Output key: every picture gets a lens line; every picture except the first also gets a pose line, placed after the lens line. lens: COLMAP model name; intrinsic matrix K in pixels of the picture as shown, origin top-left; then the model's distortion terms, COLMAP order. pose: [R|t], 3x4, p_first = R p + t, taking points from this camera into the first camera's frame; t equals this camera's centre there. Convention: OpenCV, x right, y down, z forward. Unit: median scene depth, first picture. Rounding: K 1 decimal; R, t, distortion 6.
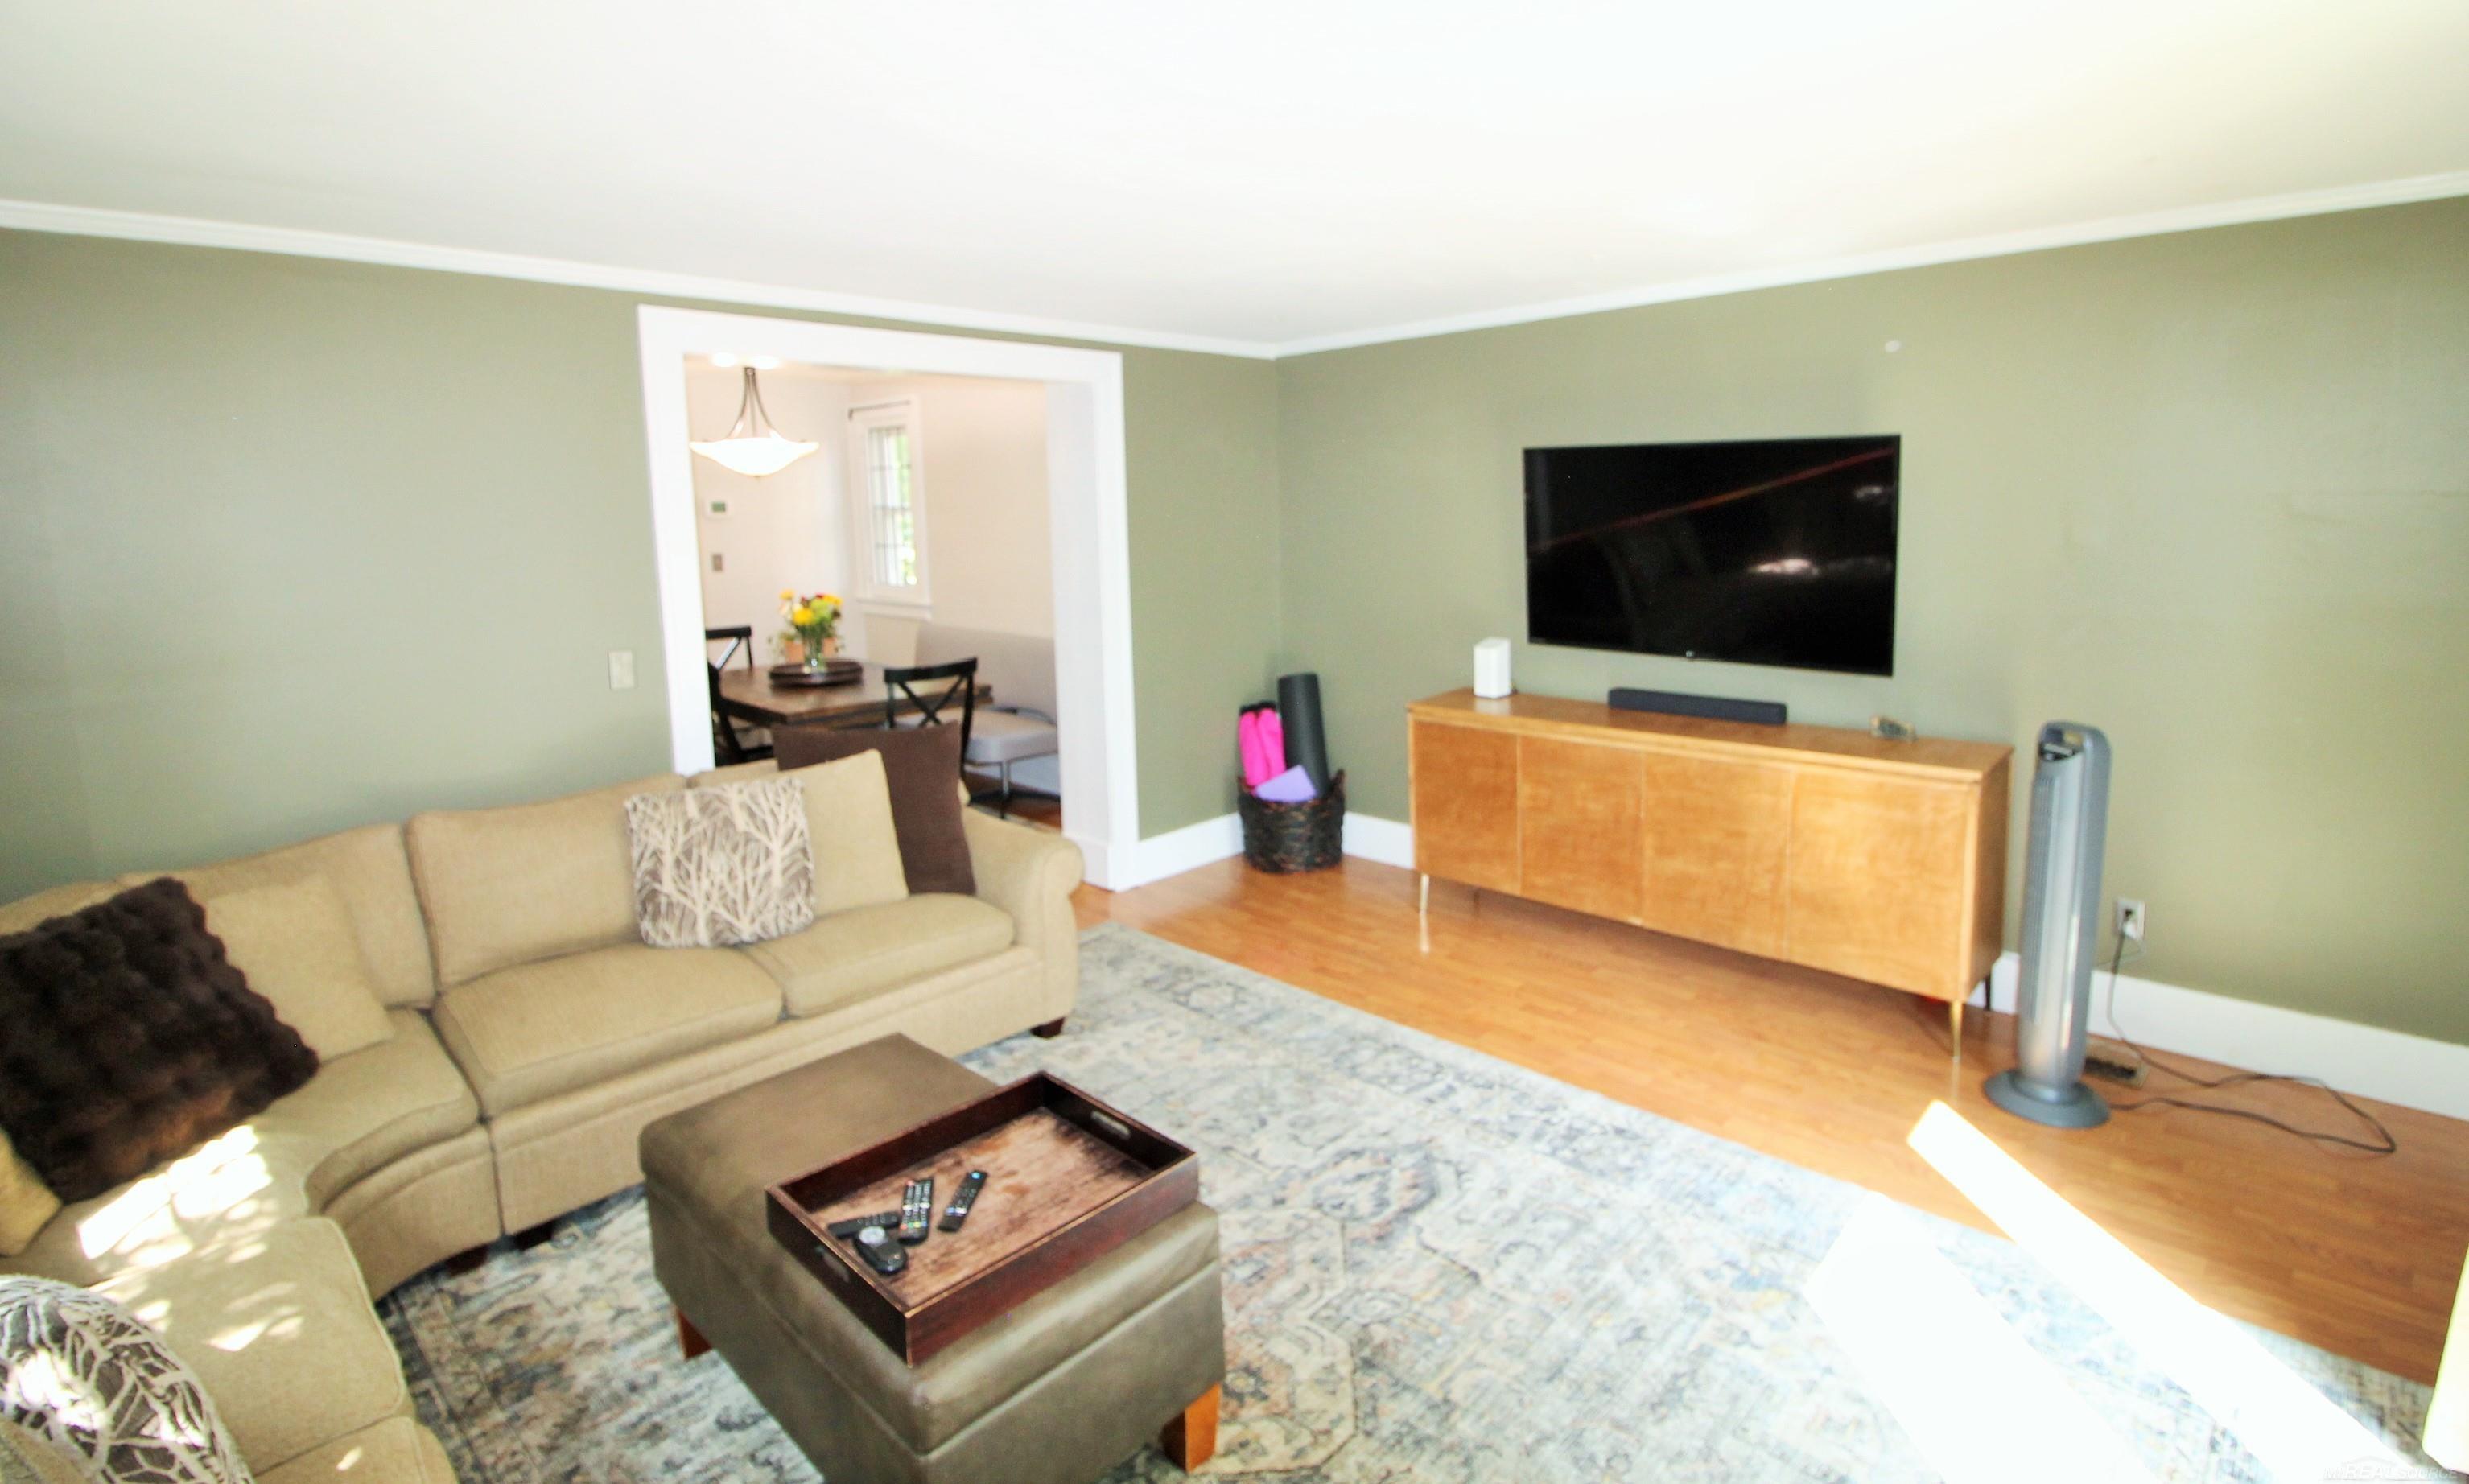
lens RADIAL K [[1171.9, 0, 1237.9], [0, 1171.9, 658.9], [0, 0, 1]] dist [-0.029510, -0.000625]
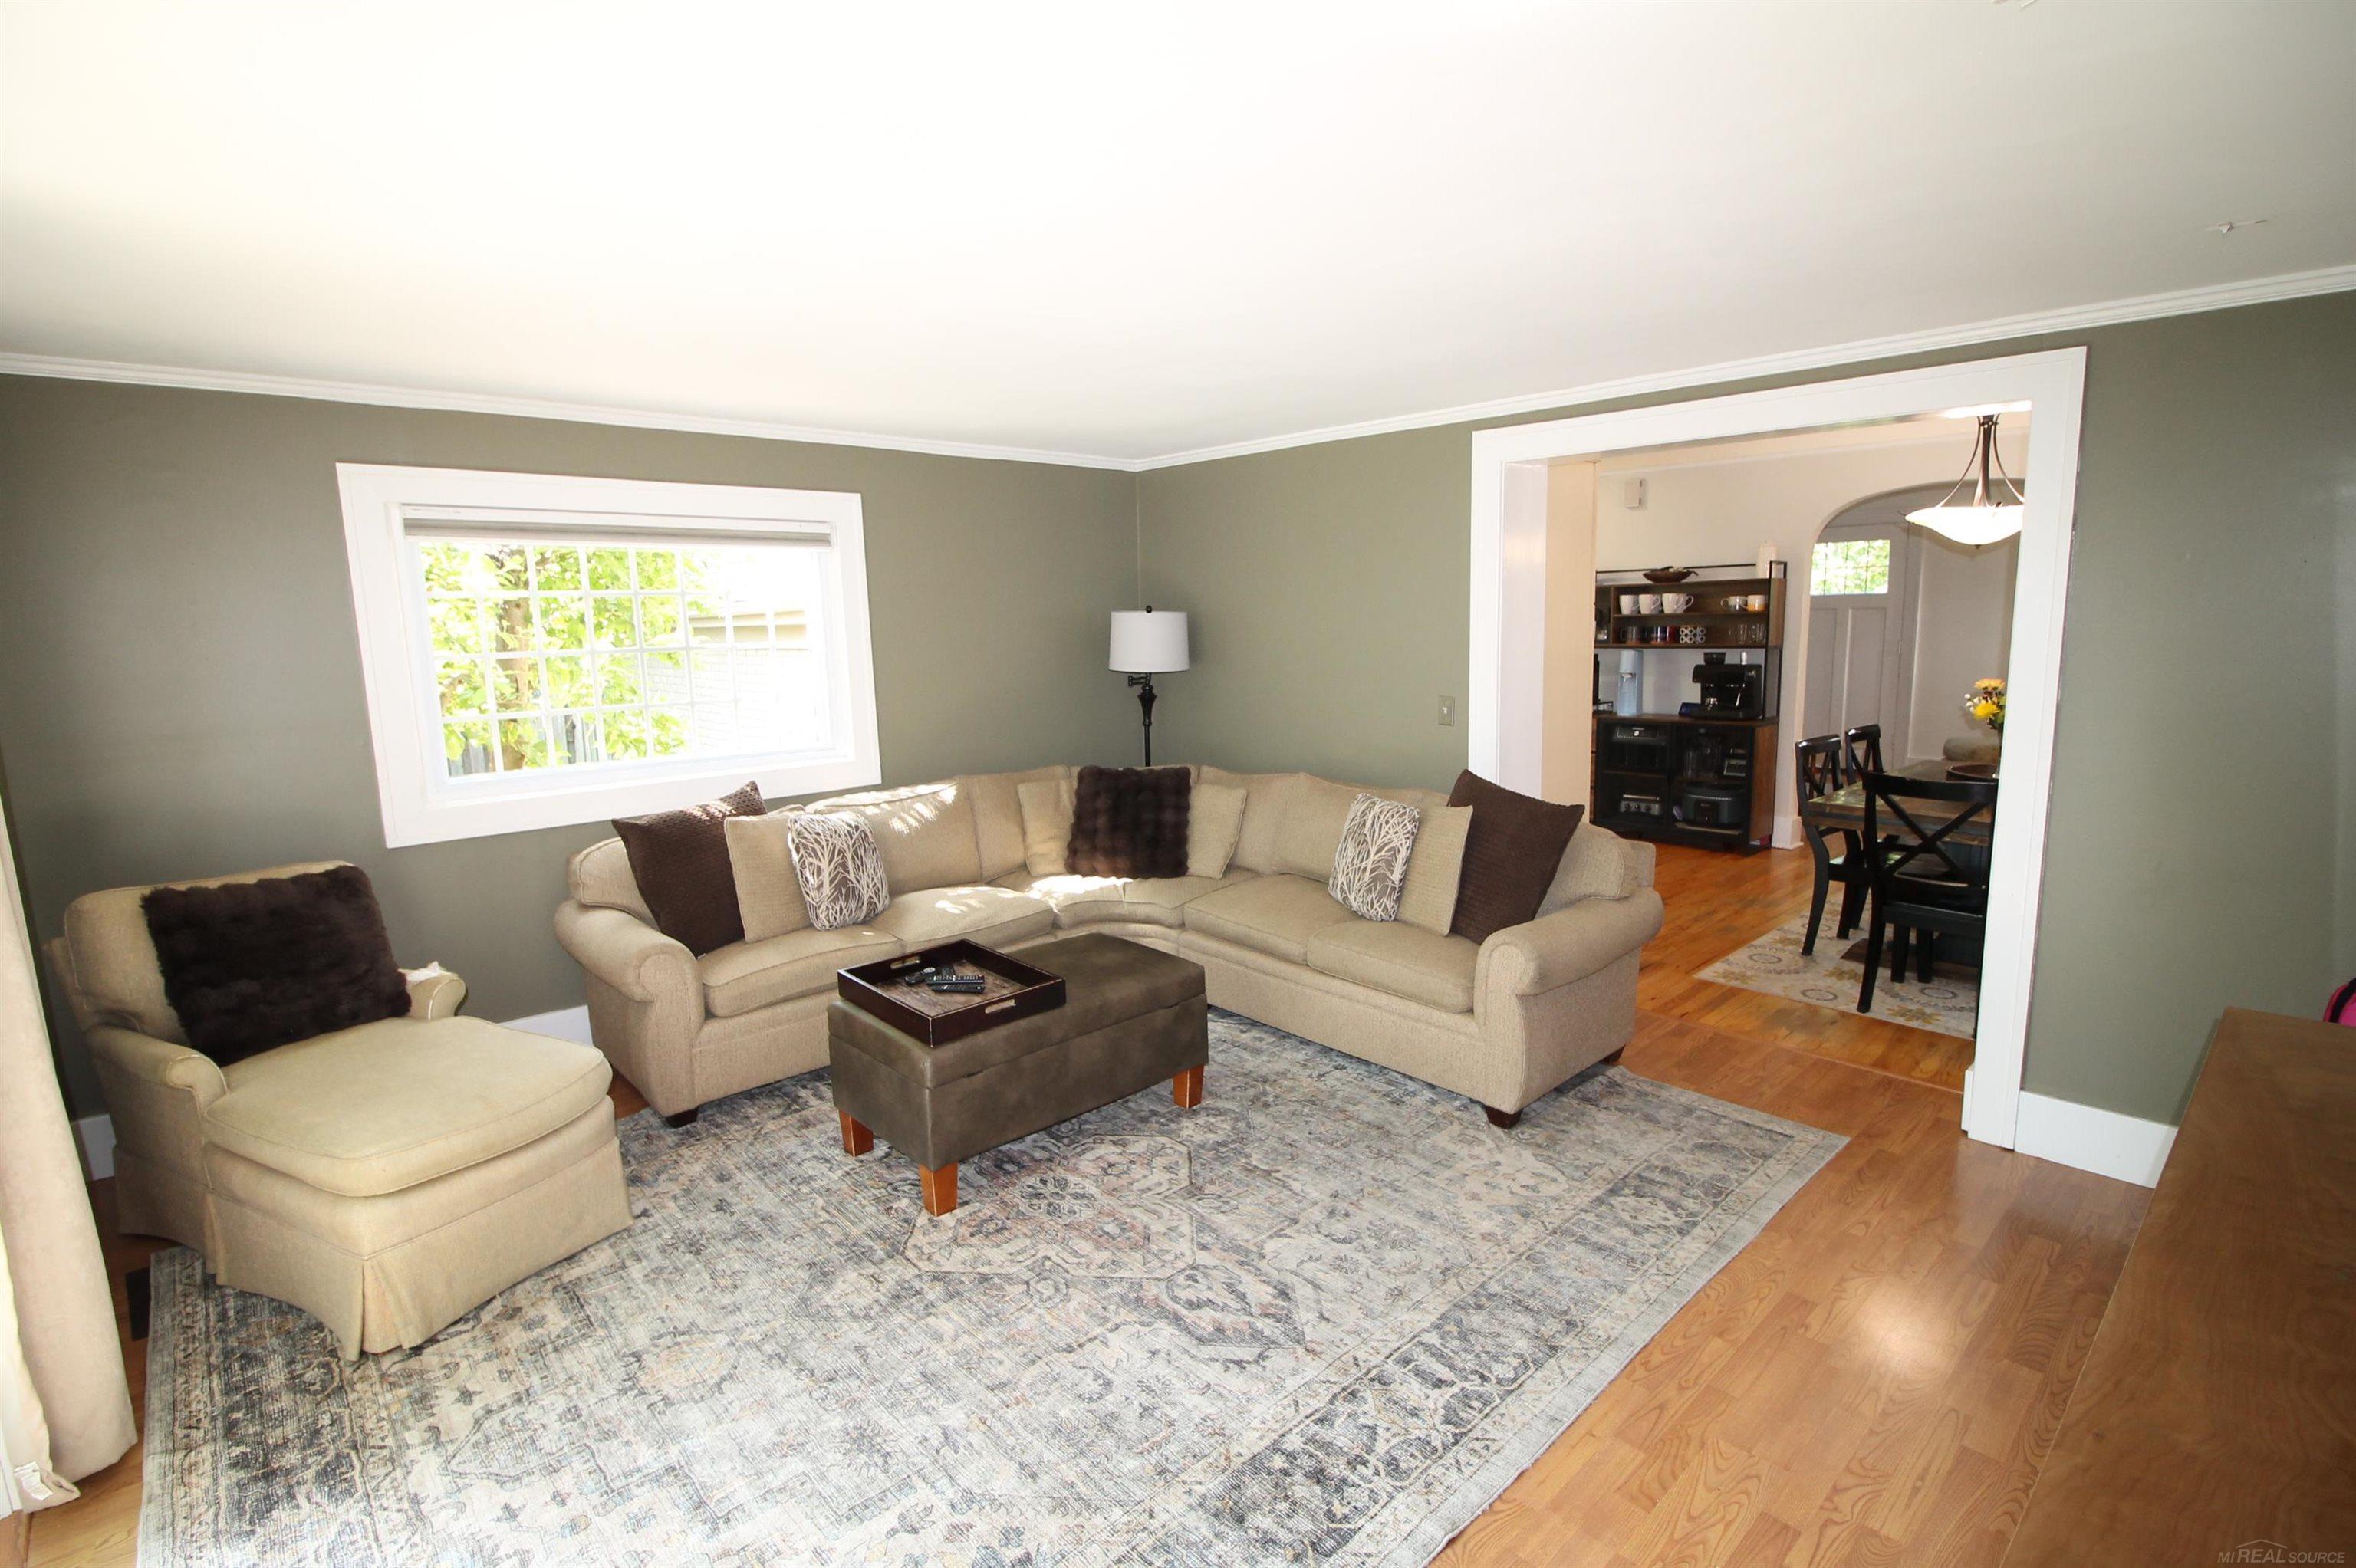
lens RADIAL K [[1112.5, 0, 1189.6], [0, 1112.5, 770.4], [0, 0, 1]] dist [0.000127, -0.014283]
pose [[-0.053943, 0.165980, -0.984653, 0.850973], [-0.111620, 0.978906, 0.171127, -0.122886], [0.992286, 0.119138, -0.034279, 0.842968]]
